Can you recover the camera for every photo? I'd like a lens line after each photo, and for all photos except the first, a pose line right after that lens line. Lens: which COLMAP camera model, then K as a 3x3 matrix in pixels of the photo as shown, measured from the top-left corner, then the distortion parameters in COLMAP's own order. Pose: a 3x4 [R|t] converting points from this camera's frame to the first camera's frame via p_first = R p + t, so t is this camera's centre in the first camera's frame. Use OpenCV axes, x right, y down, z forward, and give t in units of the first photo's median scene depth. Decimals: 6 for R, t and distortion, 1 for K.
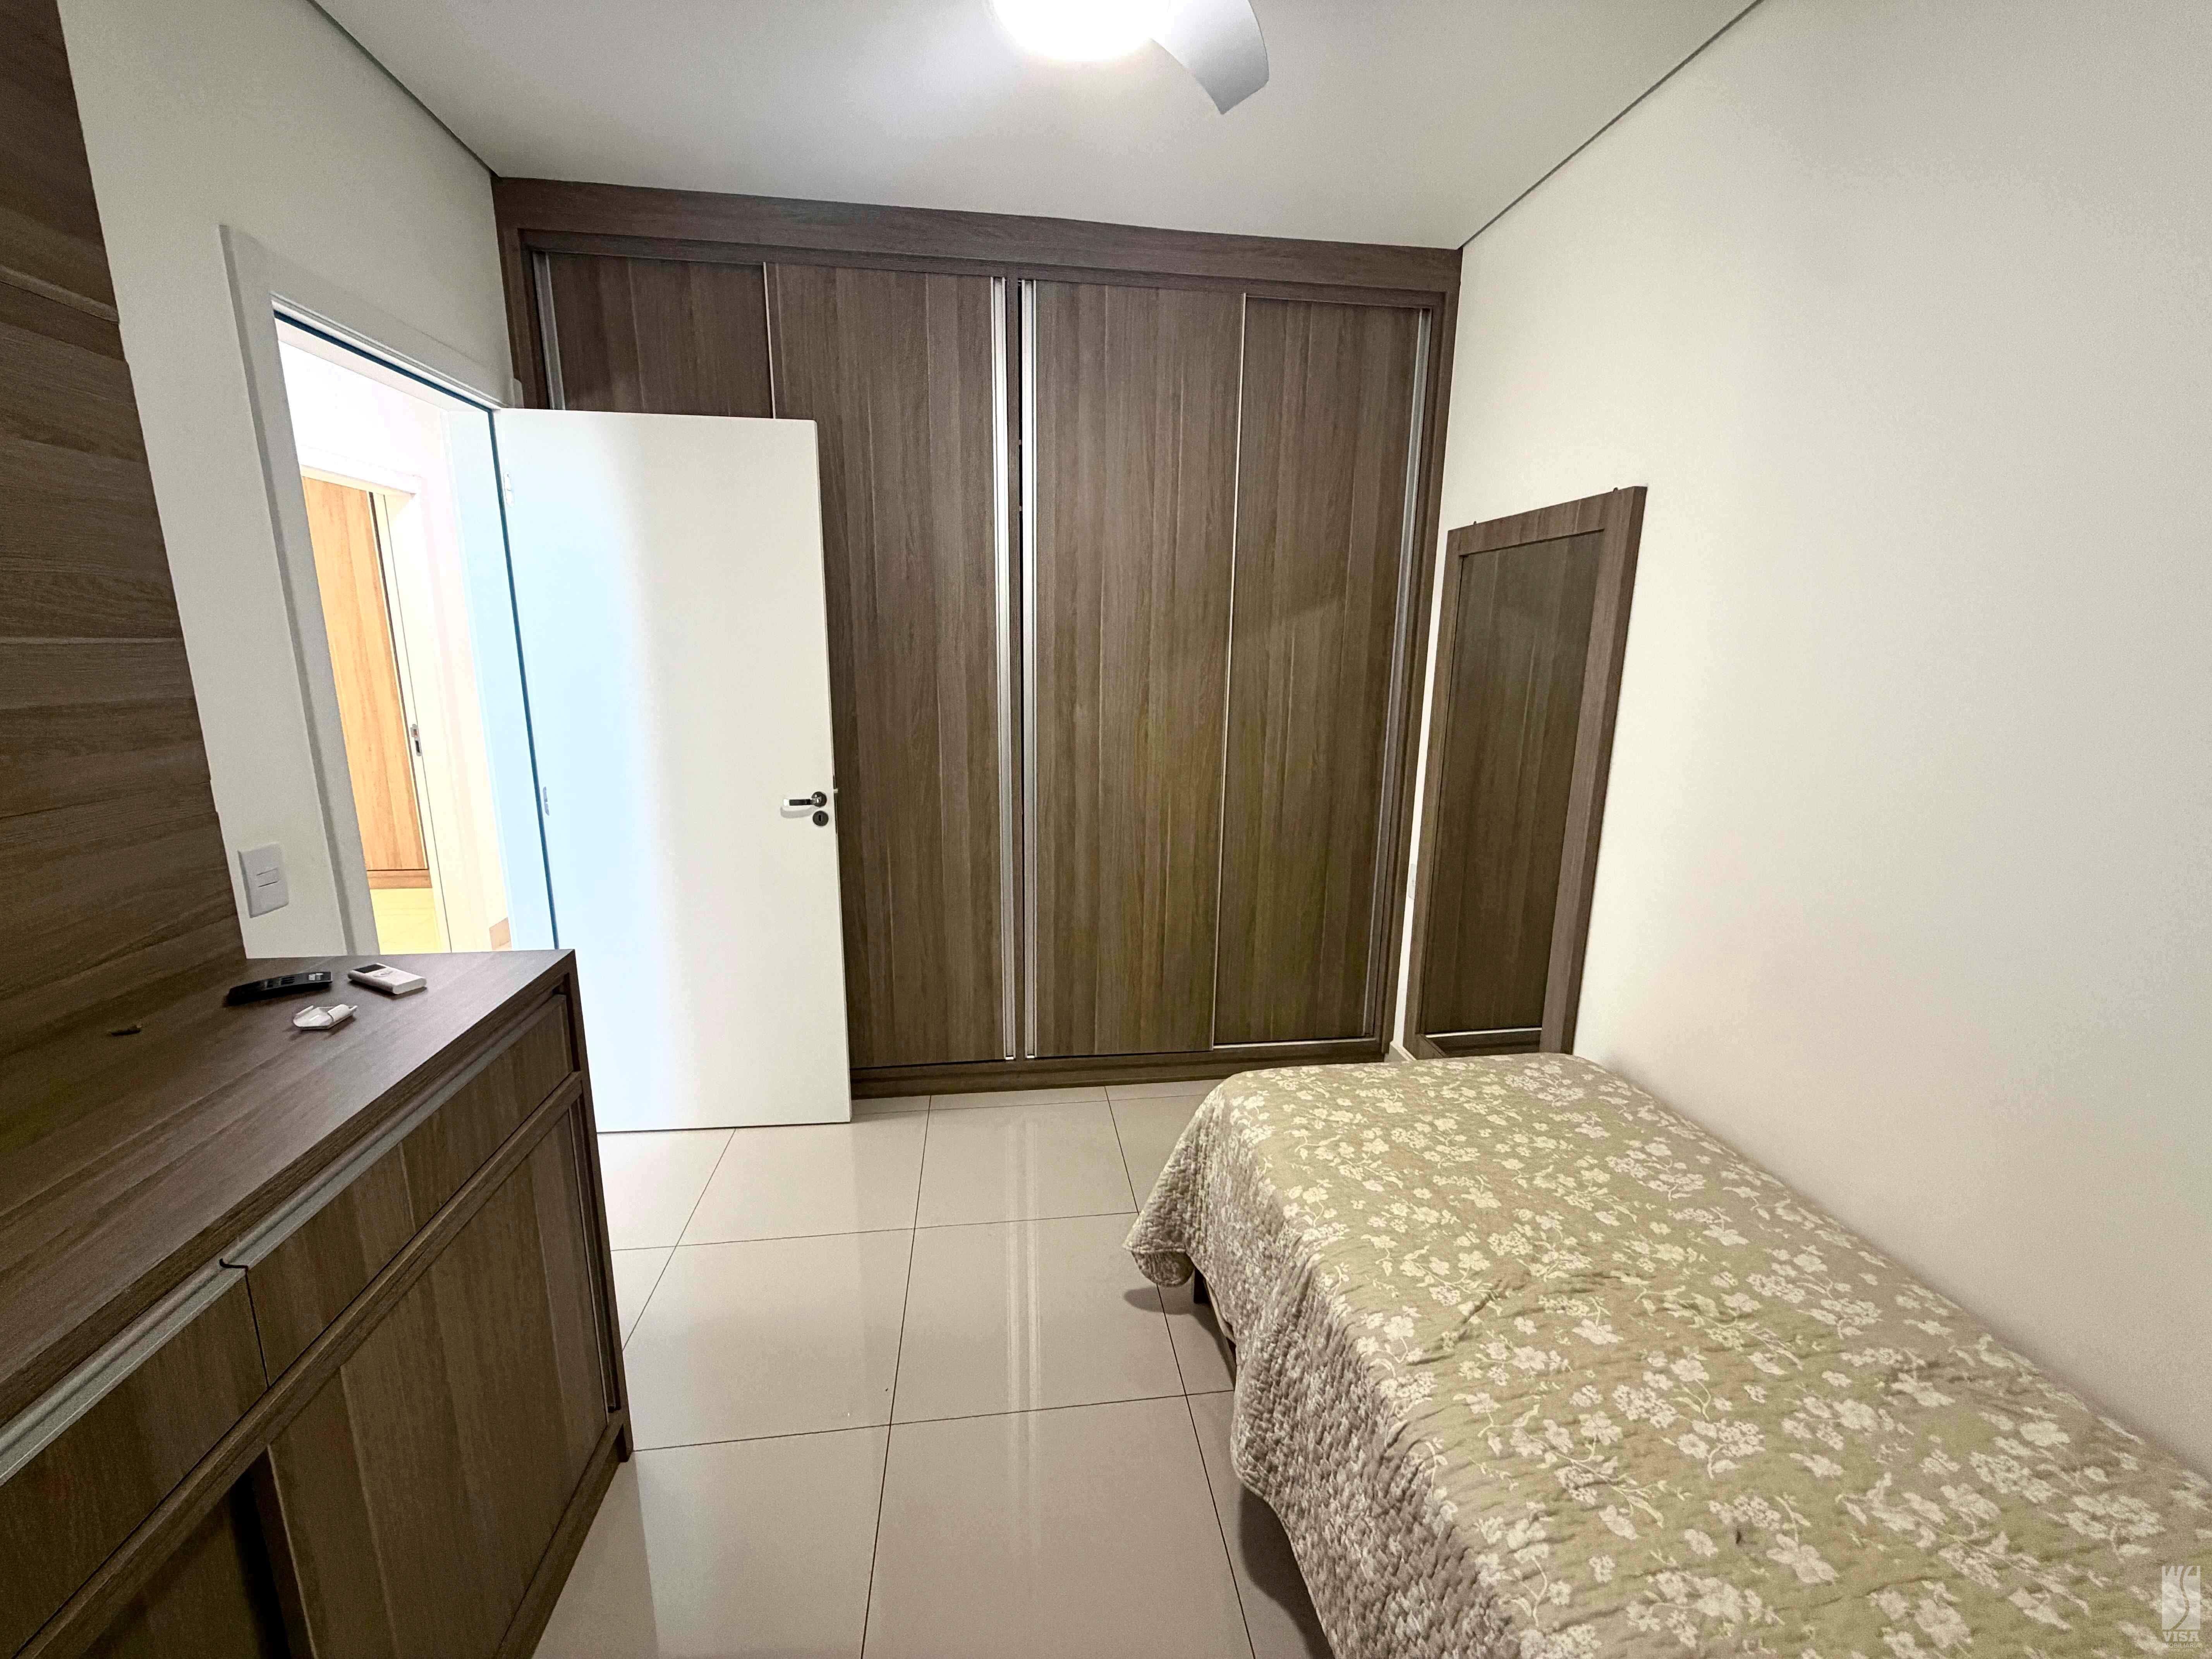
lens RADIAL K [[879.3, 0, 1099.1], [0, 879.3, 826.3], [0, 0, 1]] dist [-0.000815, 0.000124]
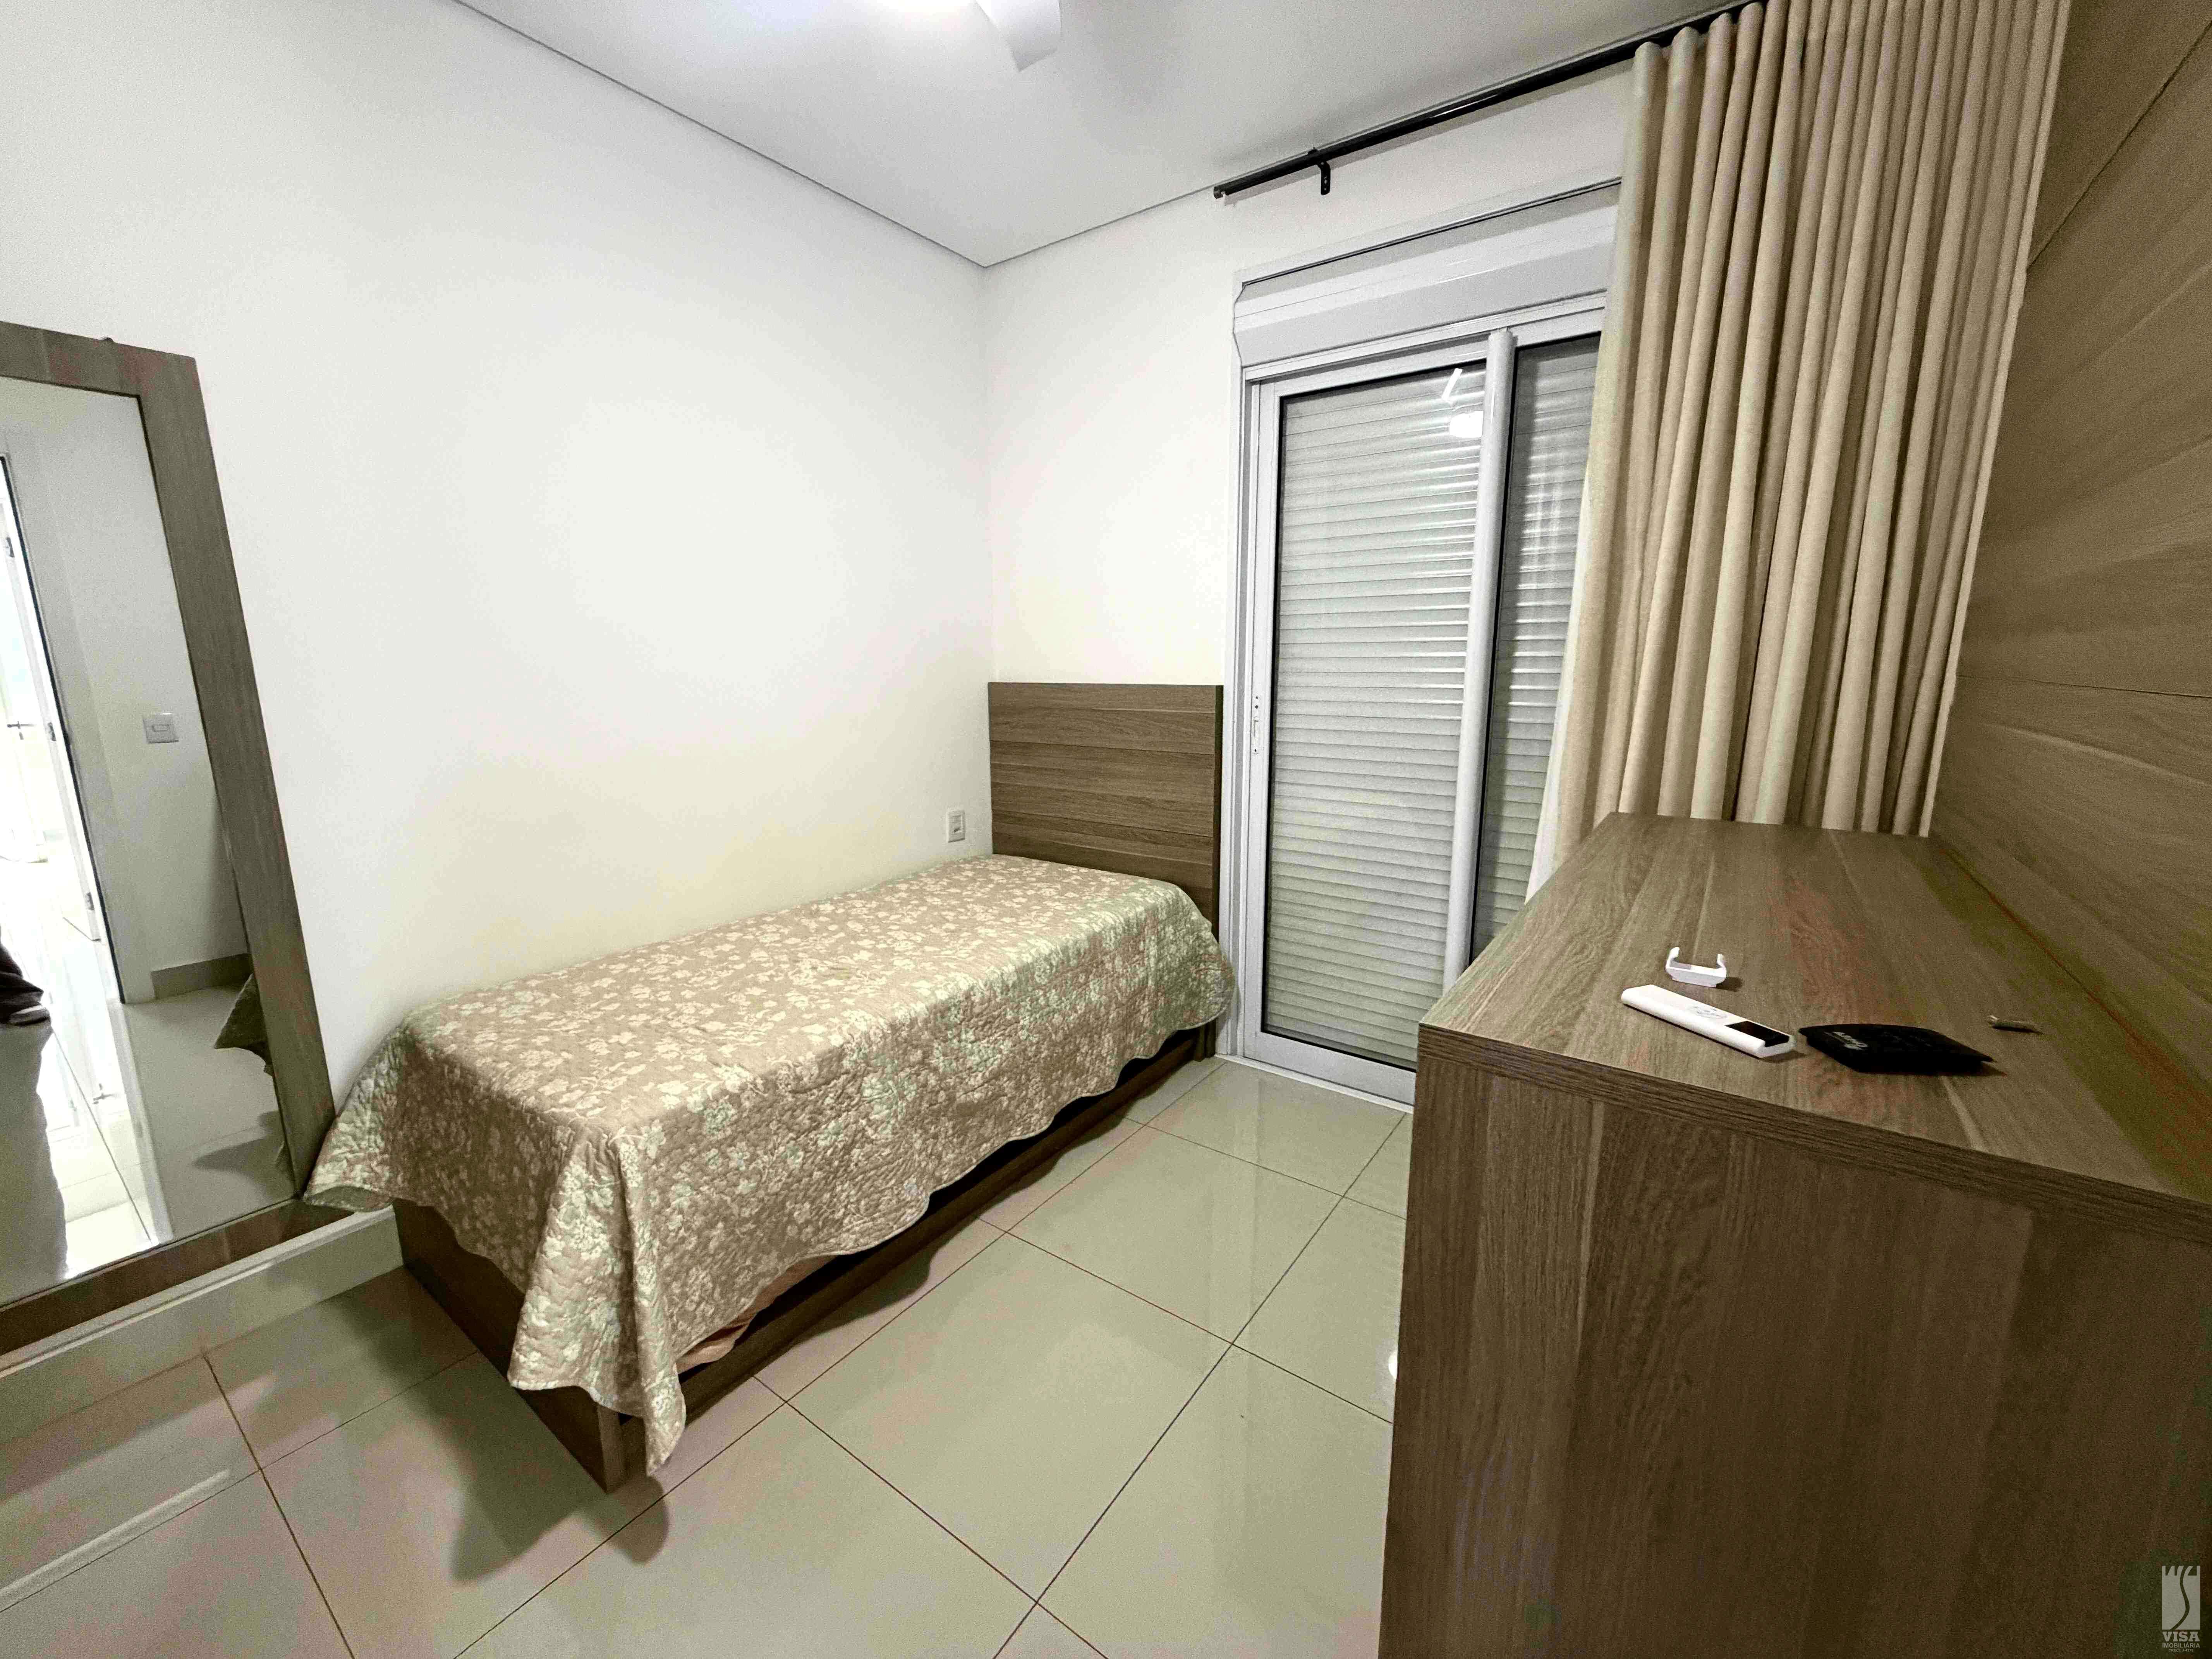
lens RADIAL K [[879.3, 0, 1094.2], [0, 879.3, 826.5], [0, 0, 1]] dist [-0.000815, 0.000124]
pose [[-0.737663, -0.134948, 0.661545, -0.788183], [0.128592, 0.933805, 0.333873, -0.186486], [-0.662810, 0.331355, -0.671481, 1.477544]]
